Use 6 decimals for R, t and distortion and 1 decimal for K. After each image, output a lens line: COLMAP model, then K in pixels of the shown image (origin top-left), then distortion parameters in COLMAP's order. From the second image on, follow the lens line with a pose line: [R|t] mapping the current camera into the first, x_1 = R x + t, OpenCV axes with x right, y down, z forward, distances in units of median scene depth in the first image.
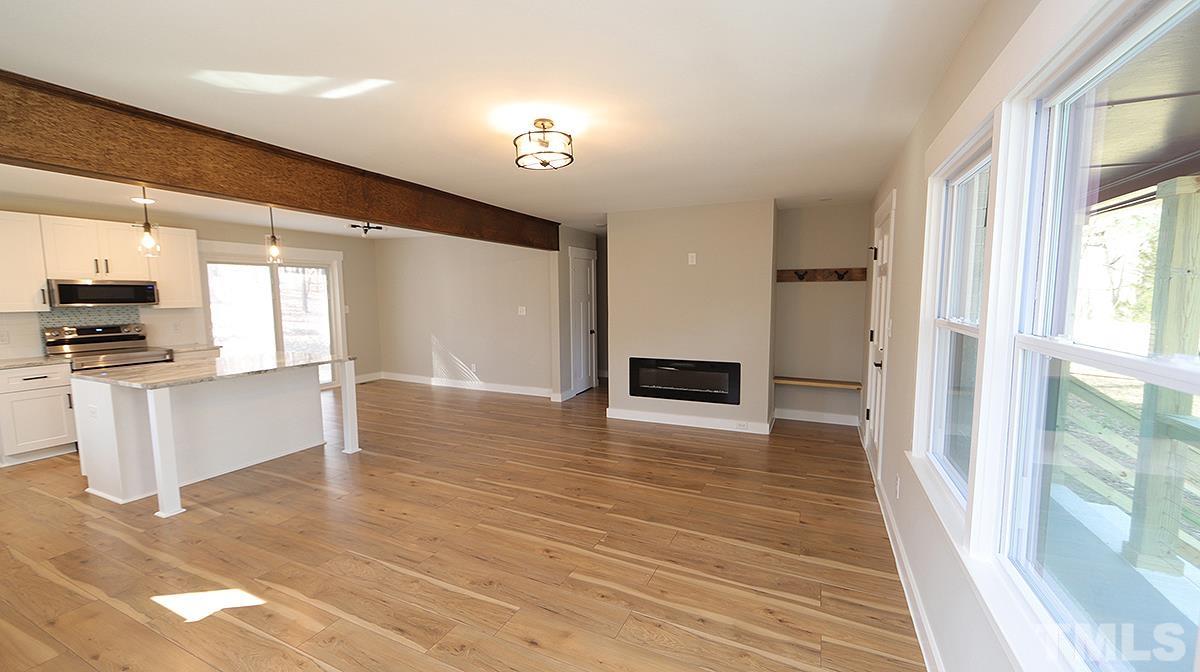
lens RADIAL K [[468.1, 0, 605.3], [0, 468.1, 337.3], [0, 0, 1]] dist [0.000886, -0.000090]
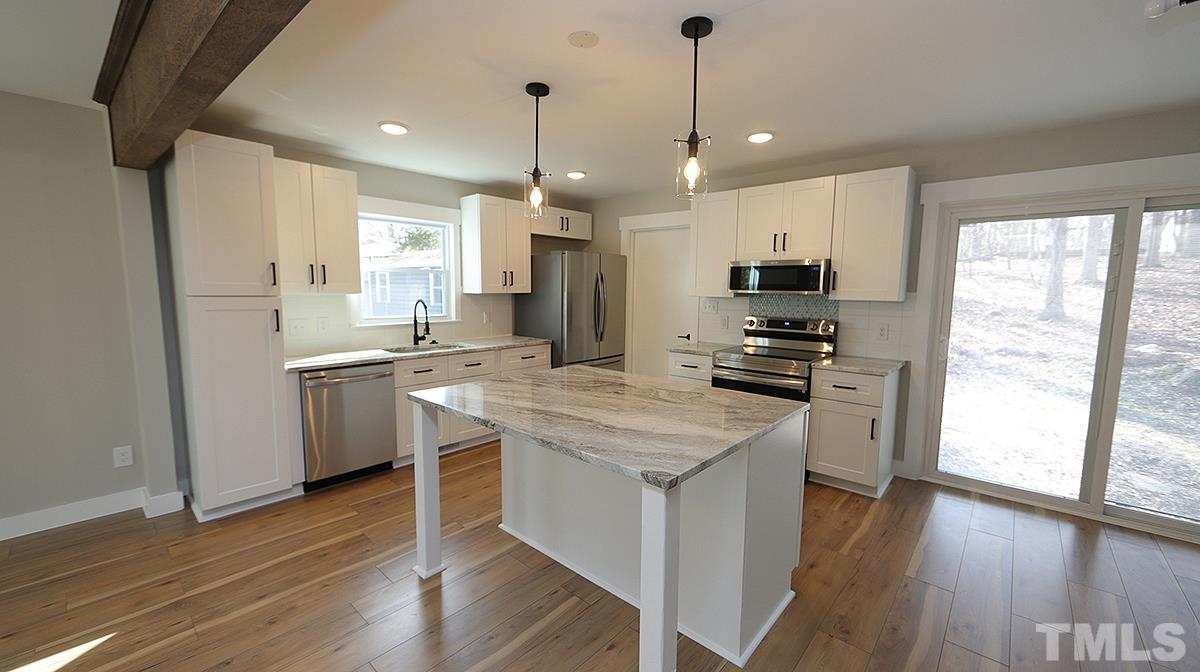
lens RADIAL K [[468.1, 0, 605.3], [0, 468.1, 337.3], [0, 0, 1]] dist [0.000886, -0.000090]
pose [[-0.287299, 0.111331, -0.951349, -0.258541], [-0.096355, 0.984825, 0.144347, -0.090003], [0.952982, 0.133138, -0.272212, 1.063214]]
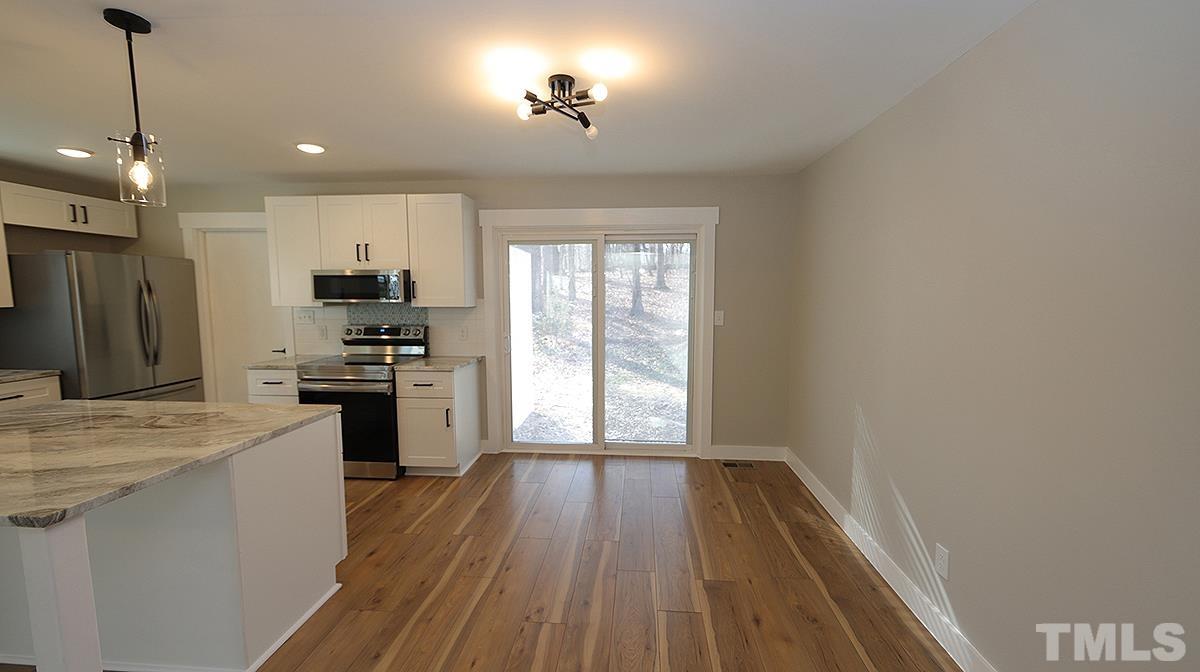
lens RADIAL K [[468.1, 0, 605.3], [0, 468.1, 337.3], [0, 0, 1]] dist [0.000886, -0.000090]
pose [[0.346432, 0.098452, -0.932894, -0.186089], [-0.091434, 0.993286, 0.070871, -0.113859], [0.933608, 0.060746, 0.353108, 1.238248]]
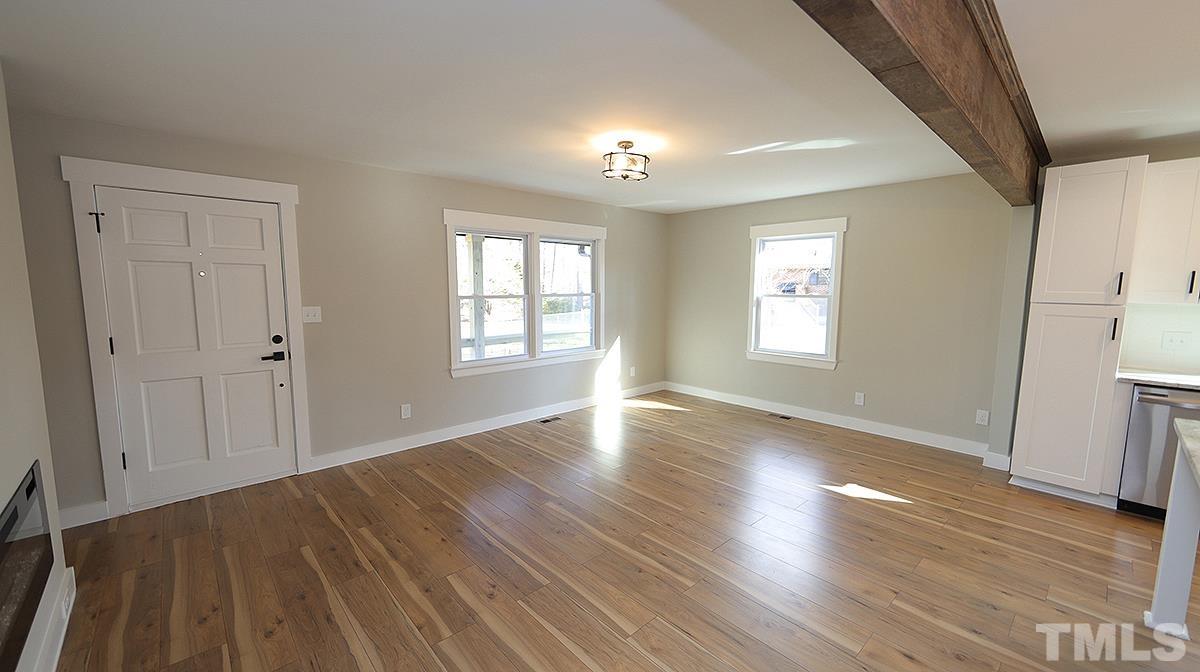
lens RADIAL K [[468.1, 0, 605.3], [0, 468.1, 337.3], [0, 0, 1]] dist [0.000886, -0.000090]
pose [[-0.925606, -0.040513, 0.376314, -0.337174], [0.036251, 0.980195, 0.194689, -0.118780], [-0.376748, 0.193847, -0.905806, 1.333051]]
